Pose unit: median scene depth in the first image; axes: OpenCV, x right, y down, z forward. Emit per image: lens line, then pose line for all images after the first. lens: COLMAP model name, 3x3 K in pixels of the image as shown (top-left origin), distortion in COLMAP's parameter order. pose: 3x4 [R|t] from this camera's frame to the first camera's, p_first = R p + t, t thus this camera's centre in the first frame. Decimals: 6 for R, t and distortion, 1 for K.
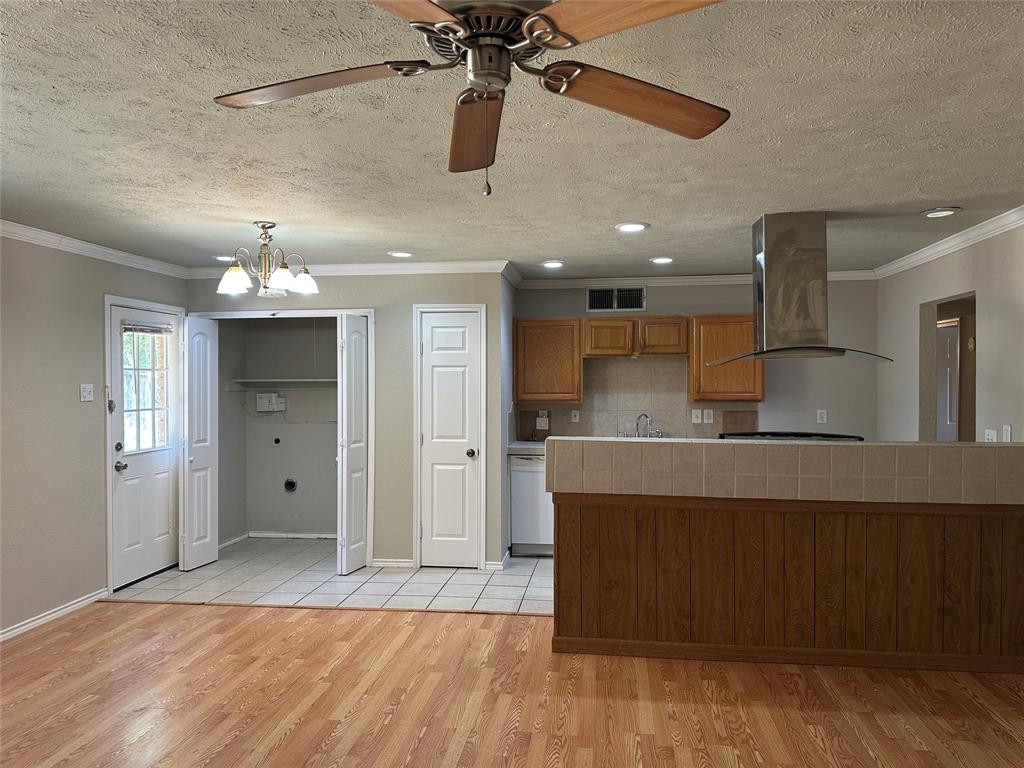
lens RADIAL K [[721.4, 0, 510.4], [0, 721.4, 381.4], [0, 0, 1]] dist [0.091542, -0.133133]
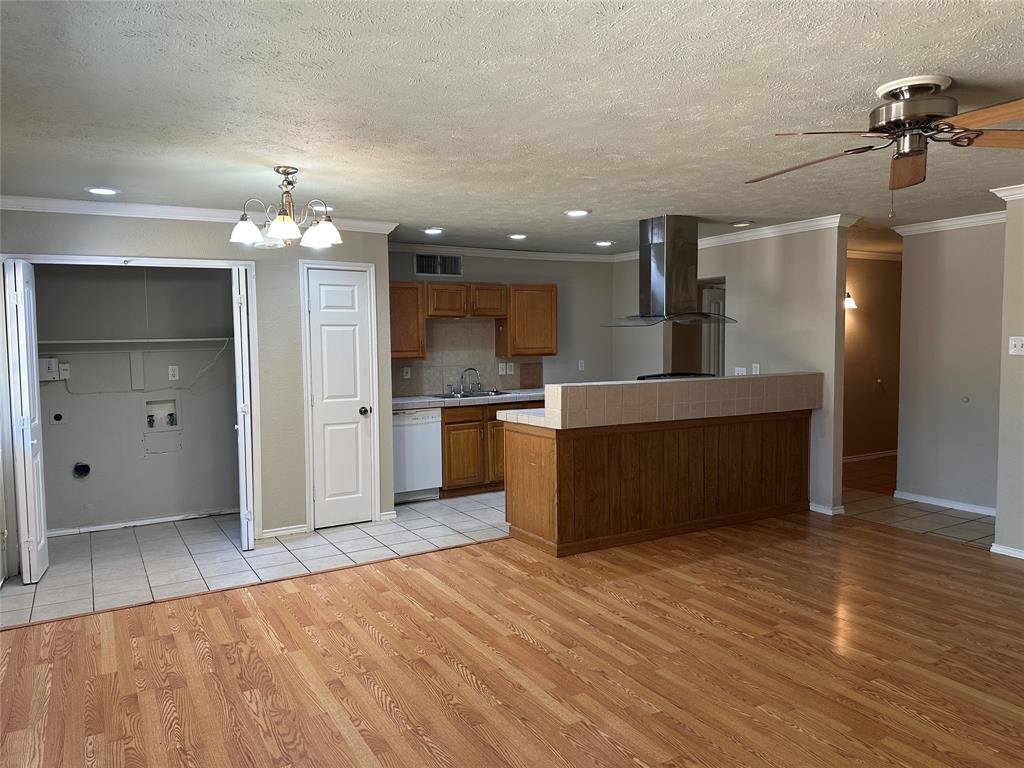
lens RADIAL K [[721.4, 0, 510.4], [0, 721.4, 381.4], [0, 0, 1]] dist [0.091542, -0.133133]
pose [[0.788437, -0.044077, 0.613535, -0.564269], [0.012155, 0.998351, 0.056102, 0.003365], [-0.614996, -0.036775, 0.787672, 0.075149]]
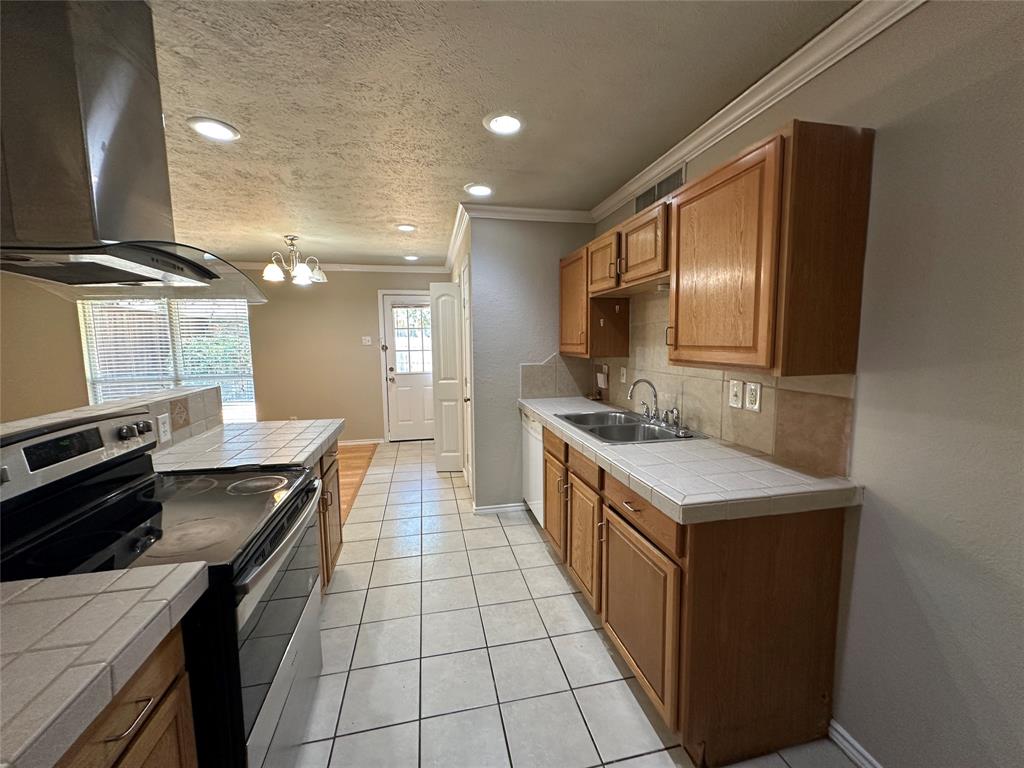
lens RADIAL K [[408.8, 0, 510.7], [0, 408.8, 381.7], [0, 0, 1]] dist [-0.000298, 0.000643]
pose [[0.338963, 0.097762, -0.935707, 0.579193], [0.006996, 0.994297, 0.106418, 0.009969], [0.940774, -0.042618, 0.336346, 0.931059]]
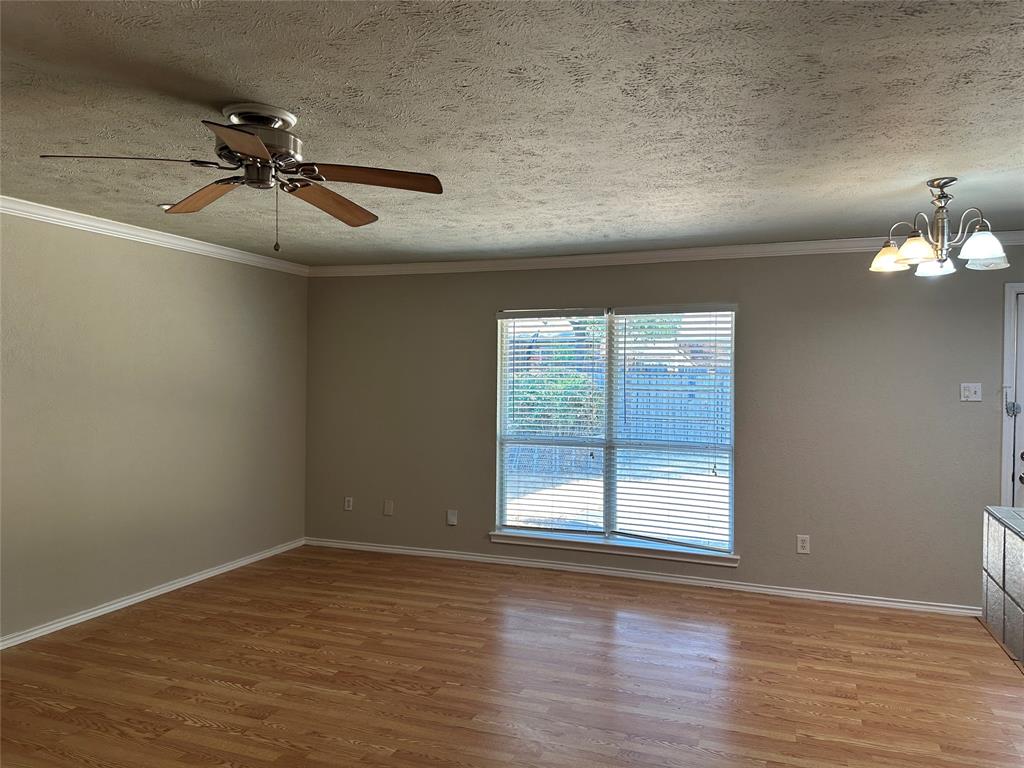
lens RADIAL K [[718.7, 0, 516.3], [0, 718.7, 385.3], [0, 0, 1]] dist [0.088273, -0.127586]
pose [[-0.214708, 0.015686, -0.976552, 0.432740], [-0.013943, 0.999720, 0.019124, -0.002715], [0.976579, 0.017722, -0.214429, 0.593616]]
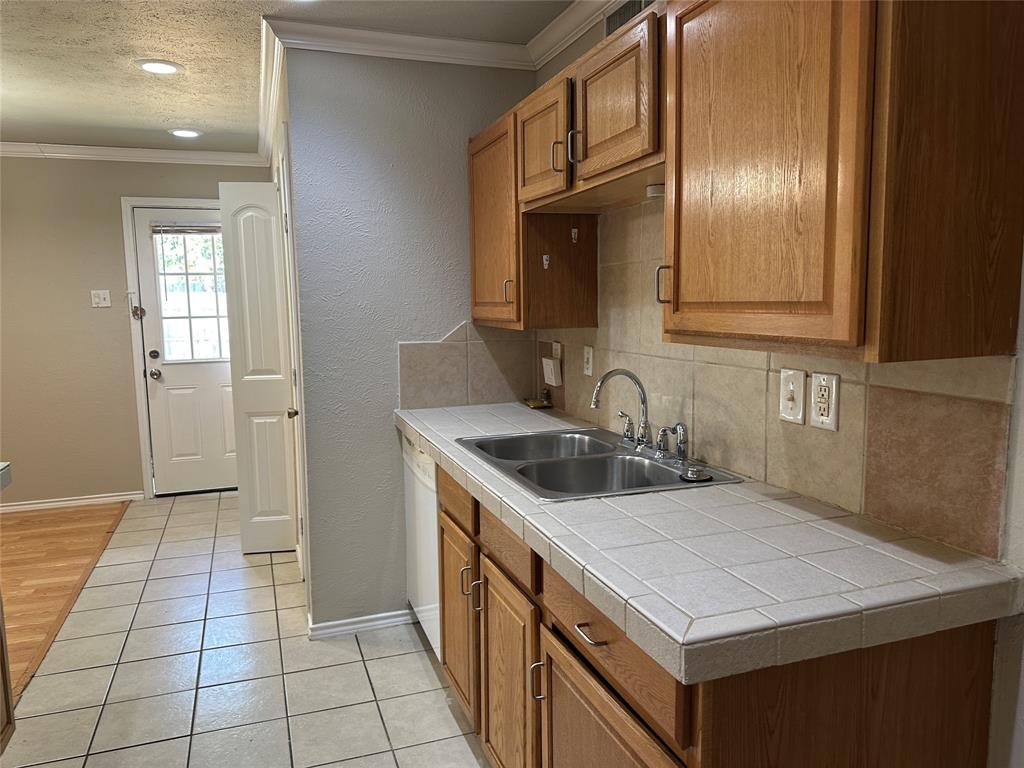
lens RADIAL K [[720.1, 0, 503.1], [0, 720.1, 382.9], [0, 0, 1]] dist [0.088979, -0.133254]
pose [[0.454861, 0.104125, -0.884455, 0.543646], [0.009970, 0.992484, 0.121970, 0.012844], [0.890507, -0.064297, 0.450404, 0.972107]]
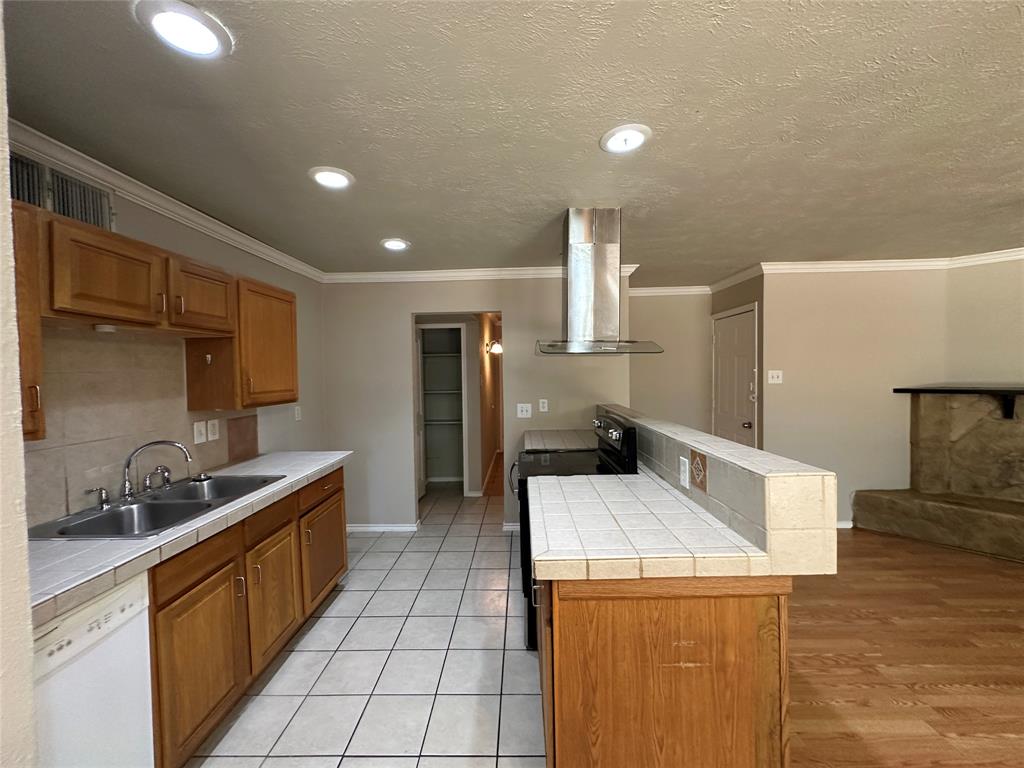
lens RADIAL K [[408.8, 0, 510.7], [0, 408.8, 381.7], [0, 0, 1]] dist [-0.000298, 0.000643]
pose [[-0.114866, -0.019958, 0.993180, -0.163737], [0.020072, 0.999547, 0.022407, 0.000944], [-0.993178, 0.022509, -0.114413, 0.945170]]
